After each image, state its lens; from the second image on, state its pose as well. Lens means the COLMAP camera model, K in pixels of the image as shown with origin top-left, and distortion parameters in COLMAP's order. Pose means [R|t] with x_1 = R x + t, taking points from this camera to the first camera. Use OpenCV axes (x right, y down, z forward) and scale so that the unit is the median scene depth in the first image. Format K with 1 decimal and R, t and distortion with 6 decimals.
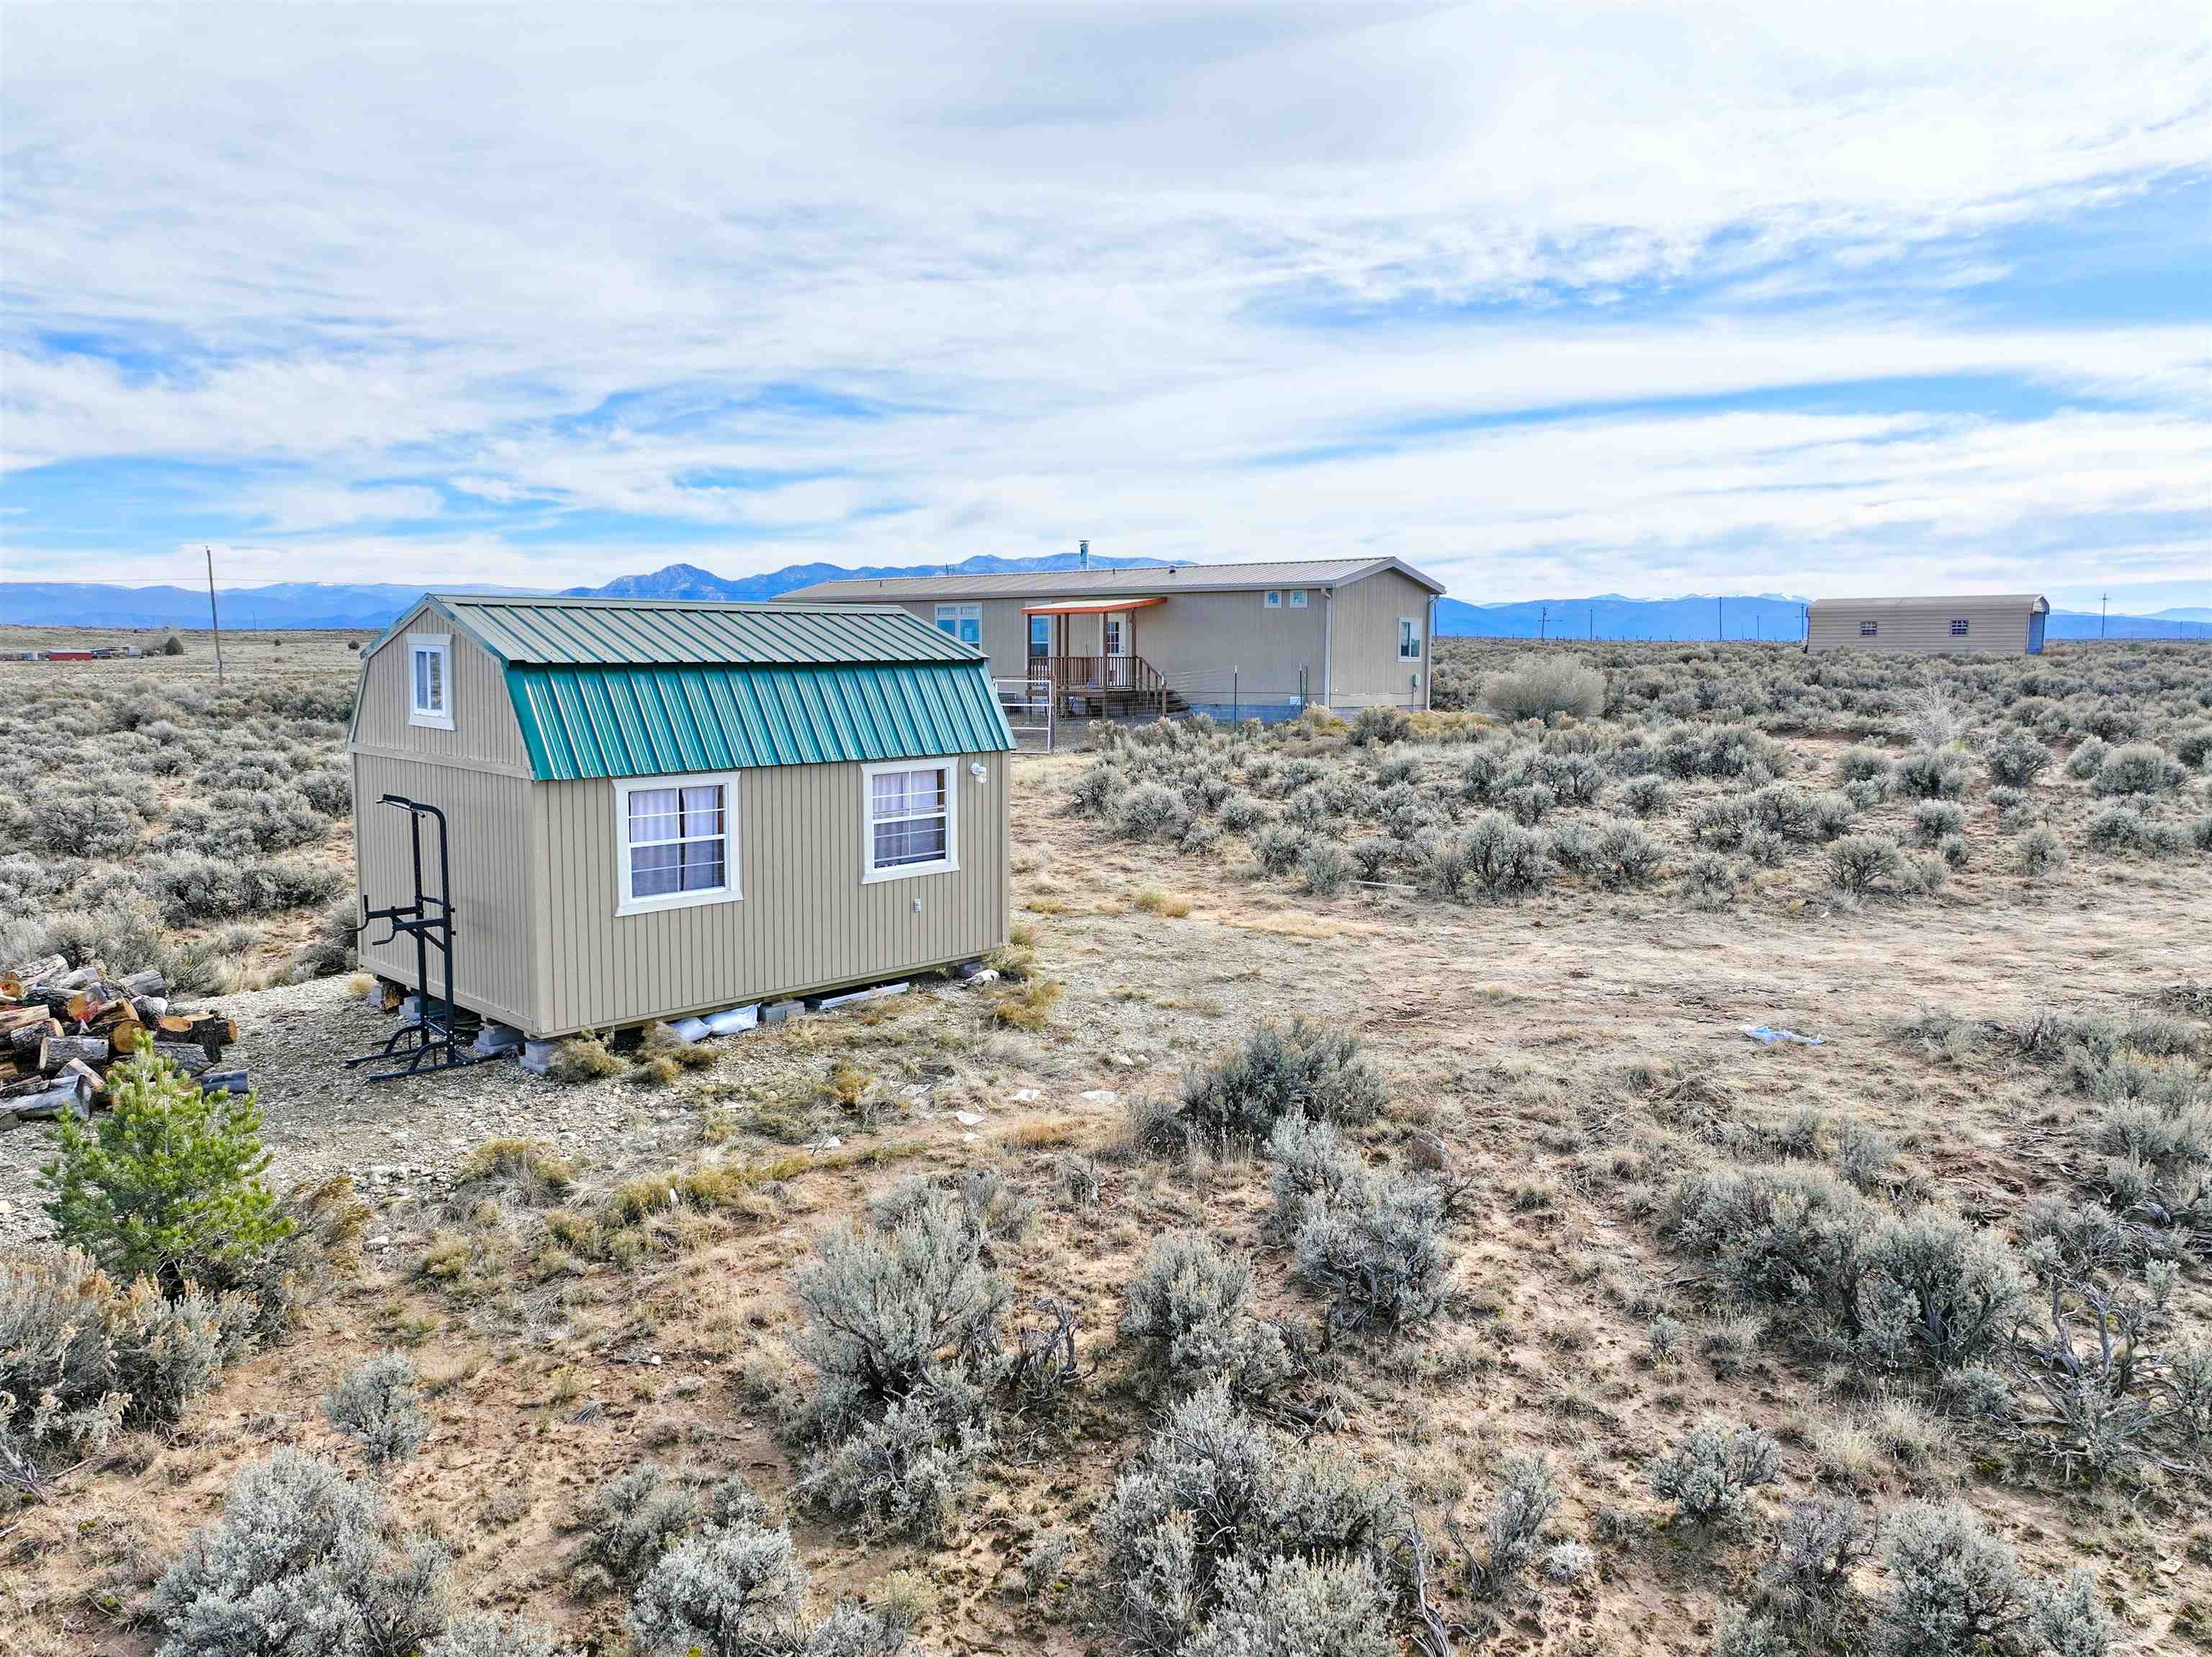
lens RADIAL K [[1582.9, 0, 1106.0], [0, 1582.9, 828.5], [0, 0, 1]] dist [-0.003112, 0.004626]
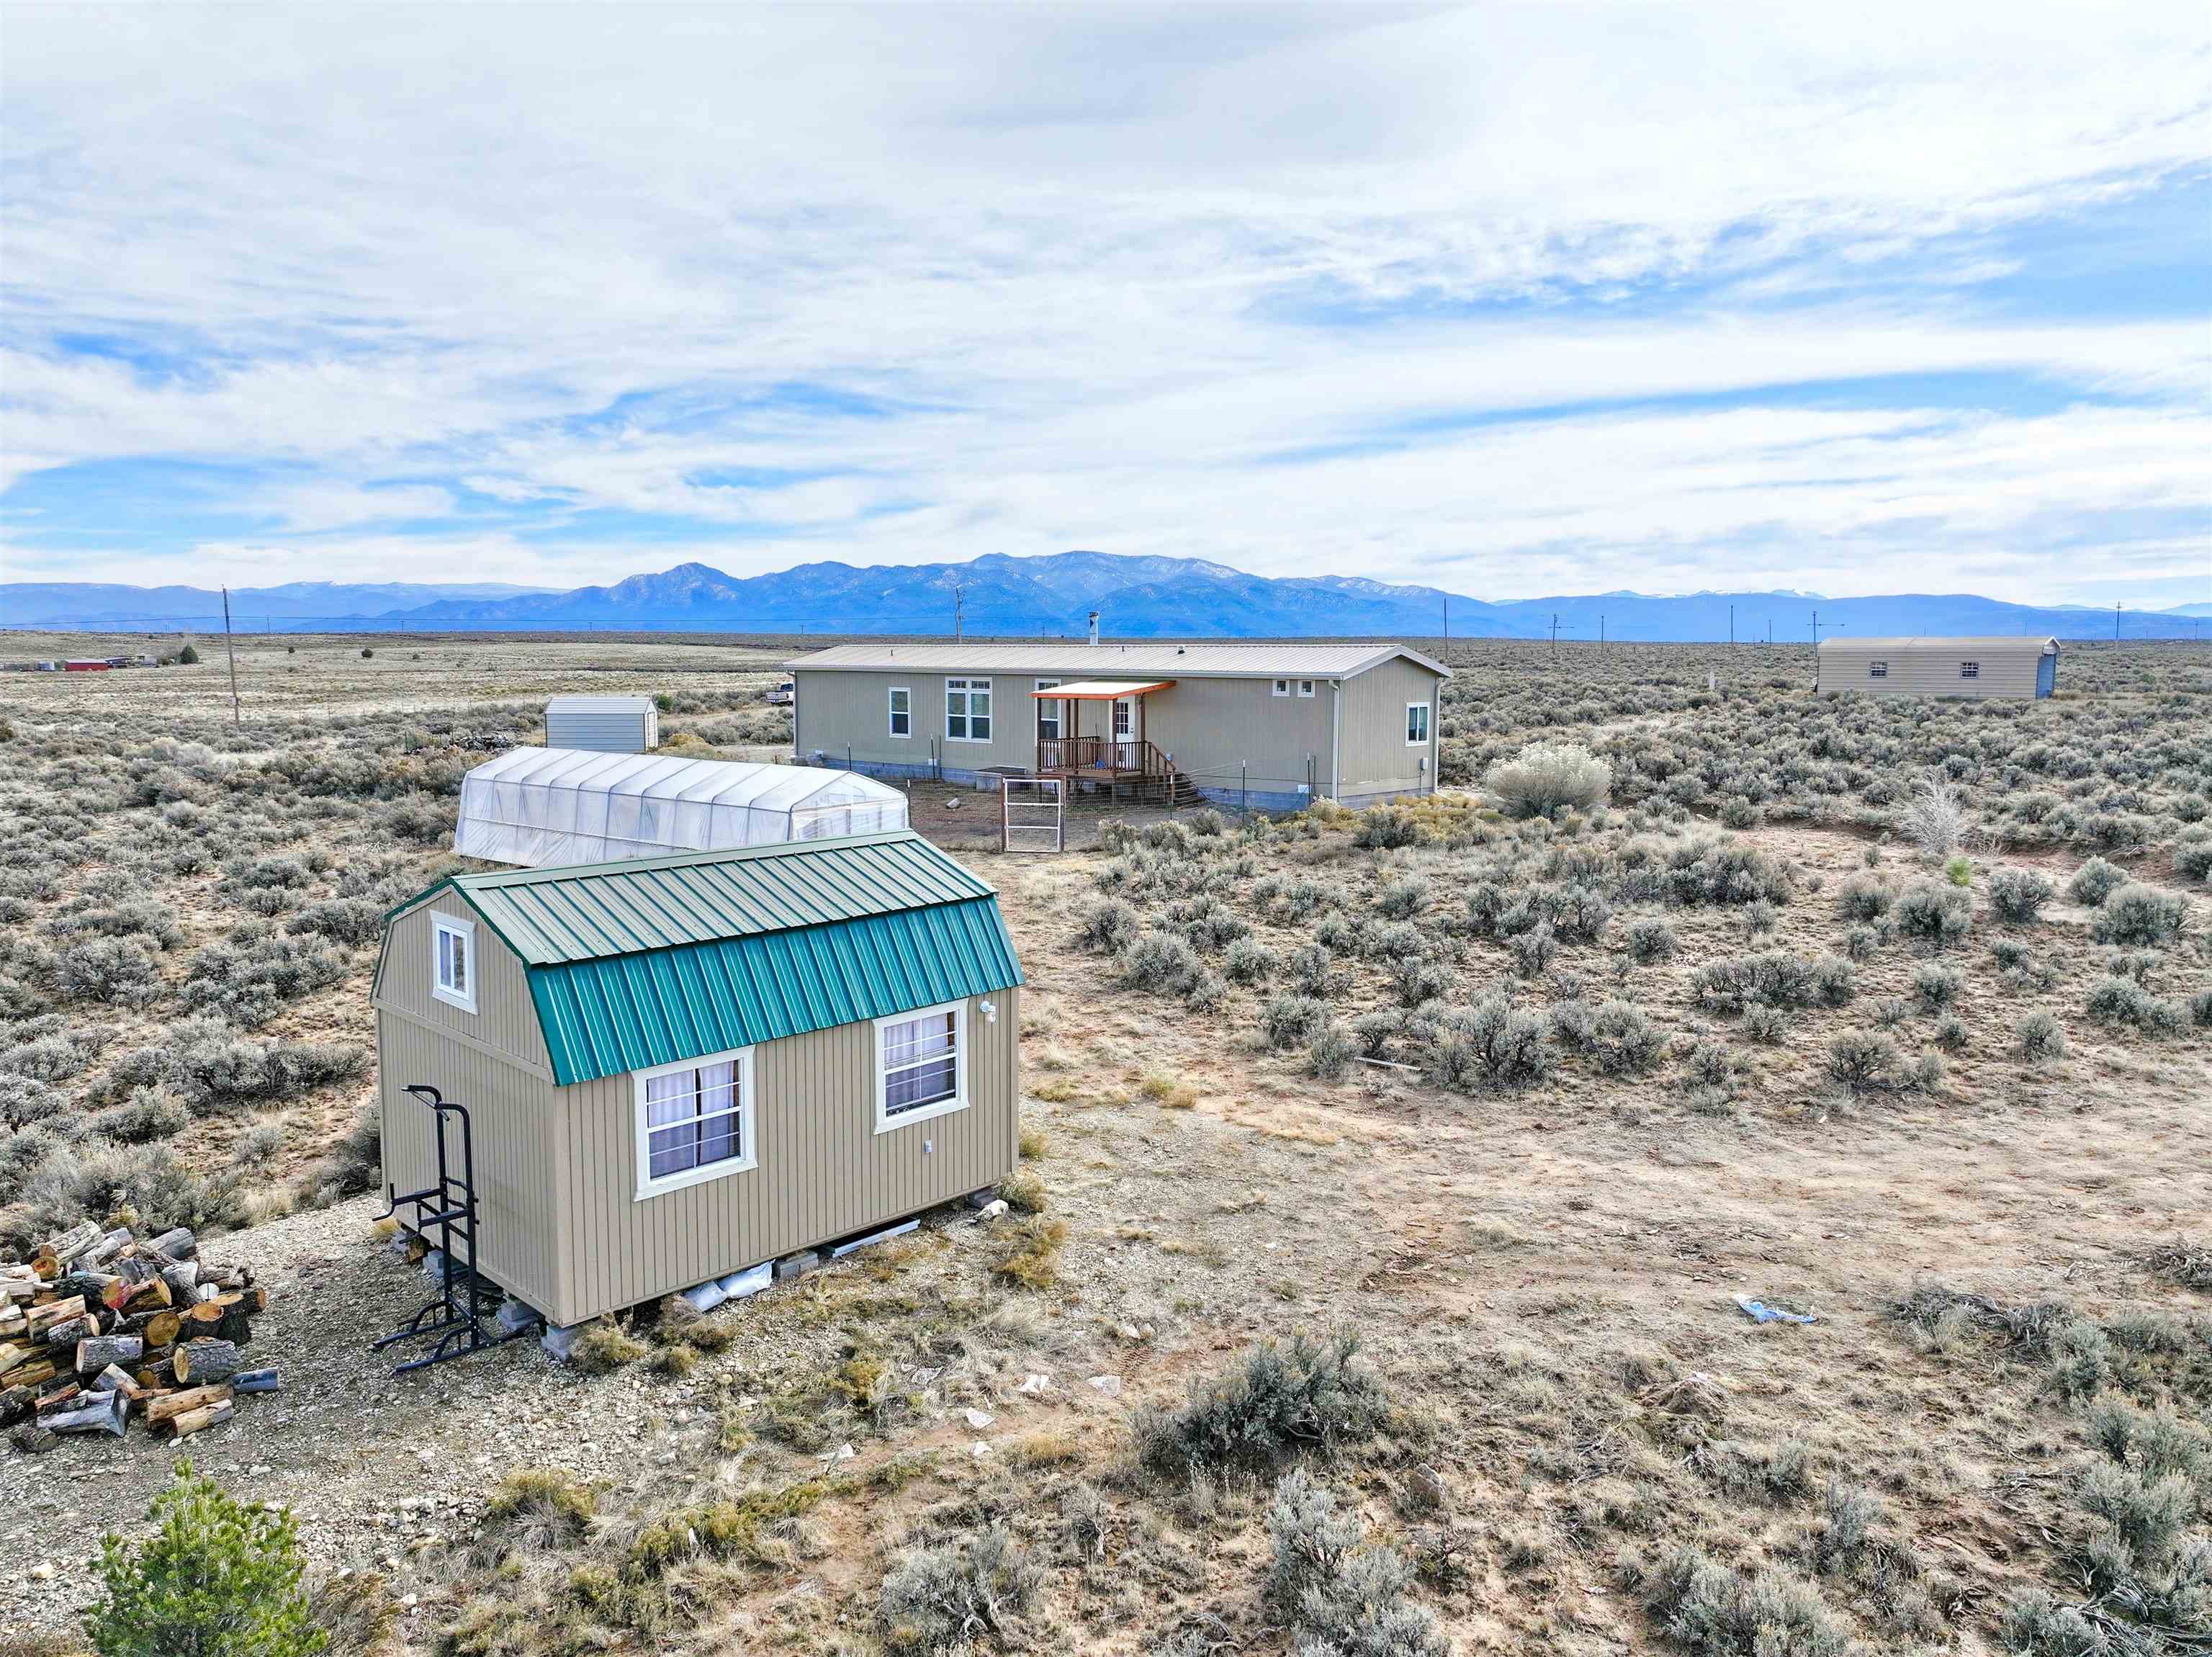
lens RADIAL K [[1585.2, 0, 1105.1], [0, 1585.2, 807.8], [0, 0, 1]] dist [-0.003804, 0.006797]
pose [[0.999961, -0.004298, -0.007775, 0.003396], [0.004216, 0.999935, -0.010569, -0.136060], [0.007819, 0.010536, 0.999914, -0.020396]]
